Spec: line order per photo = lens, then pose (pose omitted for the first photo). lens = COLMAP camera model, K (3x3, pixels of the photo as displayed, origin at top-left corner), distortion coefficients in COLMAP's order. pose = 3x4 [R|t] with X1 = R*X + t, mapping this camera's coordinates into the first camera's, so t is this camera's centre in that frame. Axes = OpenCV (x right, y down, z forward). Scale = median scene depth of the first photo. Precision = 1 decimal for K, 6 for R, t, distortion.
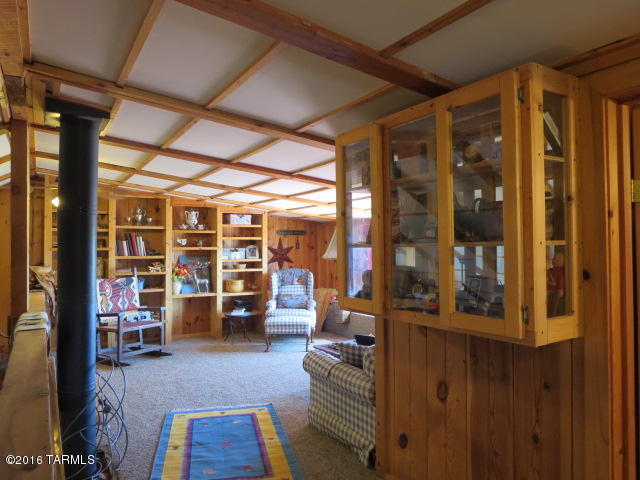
lens RADIAL K [[456.5, 0, 320.7], [0, 456.5, 240.0], [0, 0, 1]] dist [-0.028593, 0.006892]
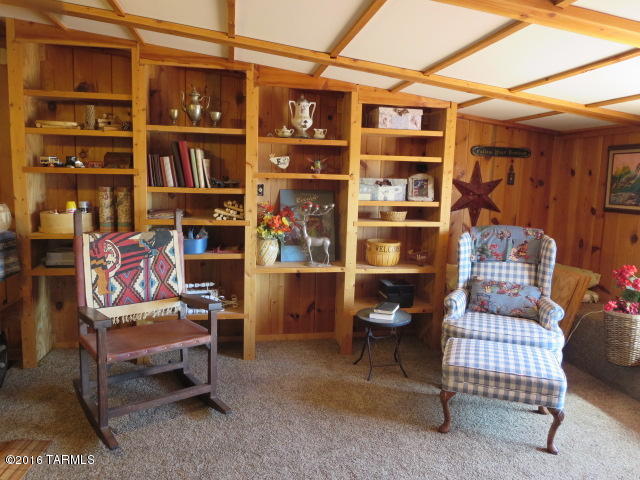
lens RADIAL K [[456.5, 0, 319.4], [0, 456.5, 240.0], [0, 0, 1]] dist [-0.028593, 0.006892]
pose [[0.935244, 0.073617, -0.346266, -0.082942], [-0.024387, 0.989213, 0.144440, 0.015077], [0.353164, -0.126642, 0.926950, 0.531234]]
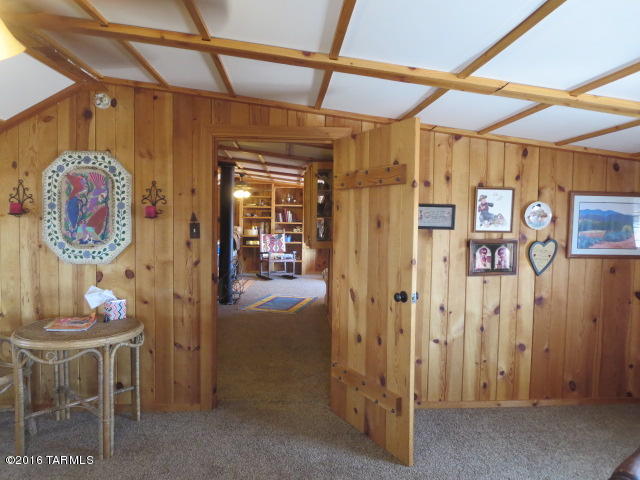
lens RADIAL K [[456.5, 0, 319.4], [0, 456.5, 240.7], [0, 0, 1]] dist [-0.028593, 0.006892]
pose [[0.882875, 0.044806, -0.467465, 0.478258], [-0.014347, 0.997547, 0.068518, -0.013978], [0.469388, -0.053786, 0.881352, -0.434529]]
